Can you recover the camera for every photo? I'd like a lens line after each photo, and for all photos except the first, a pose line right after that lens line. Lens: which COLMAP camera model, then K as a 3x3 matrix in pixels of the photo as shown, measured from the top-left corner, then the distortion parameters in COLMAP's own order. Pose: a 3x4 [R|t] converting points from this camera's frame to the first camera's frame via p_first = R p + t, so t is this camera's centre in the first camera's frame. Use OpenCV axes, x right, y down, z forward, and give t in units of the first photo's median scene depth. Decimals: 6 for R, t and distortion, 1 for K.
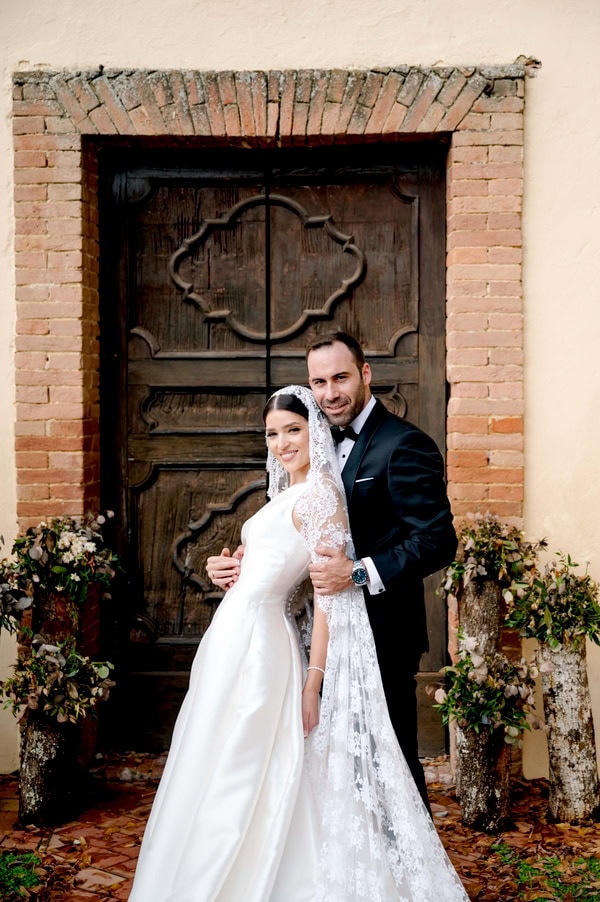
lens RADIAL K [[1190.1, 0, 300.0], [0, 1190.1, 451.0], [0, 0, 1]] dist [-0.000341, -0.059956]
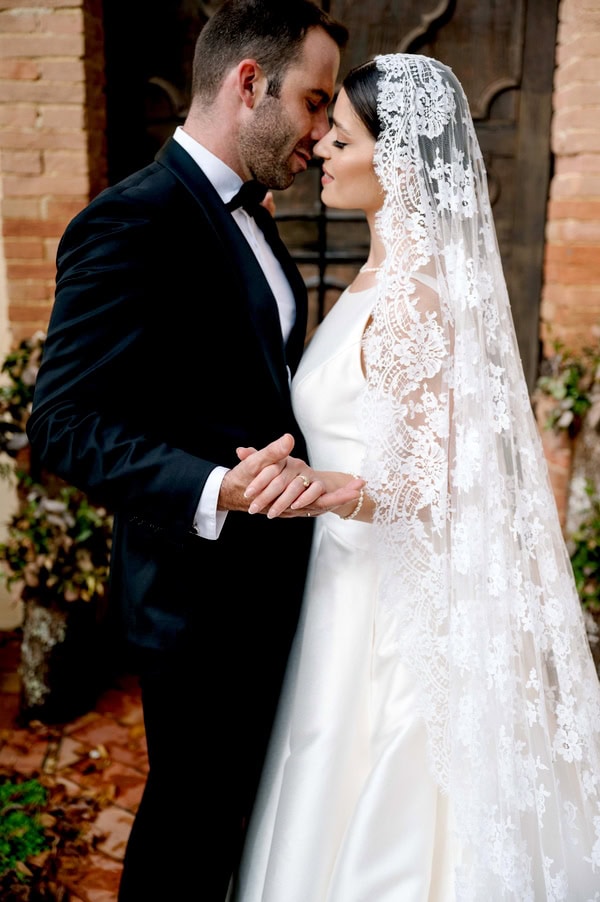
lens RADIAL K [[1087.7, 0, 300.0], [0, 1087.7, 451.0], [0, 0, 1]] dist [0.002277, -0.026836]
pose [[0.999920, 0.008723, 0.009161, -0.058919], [-0.010315, 0.981472, 0.191329, -0.001790], [-0.007322, -0.191408, 0.981483, 0.322898]]
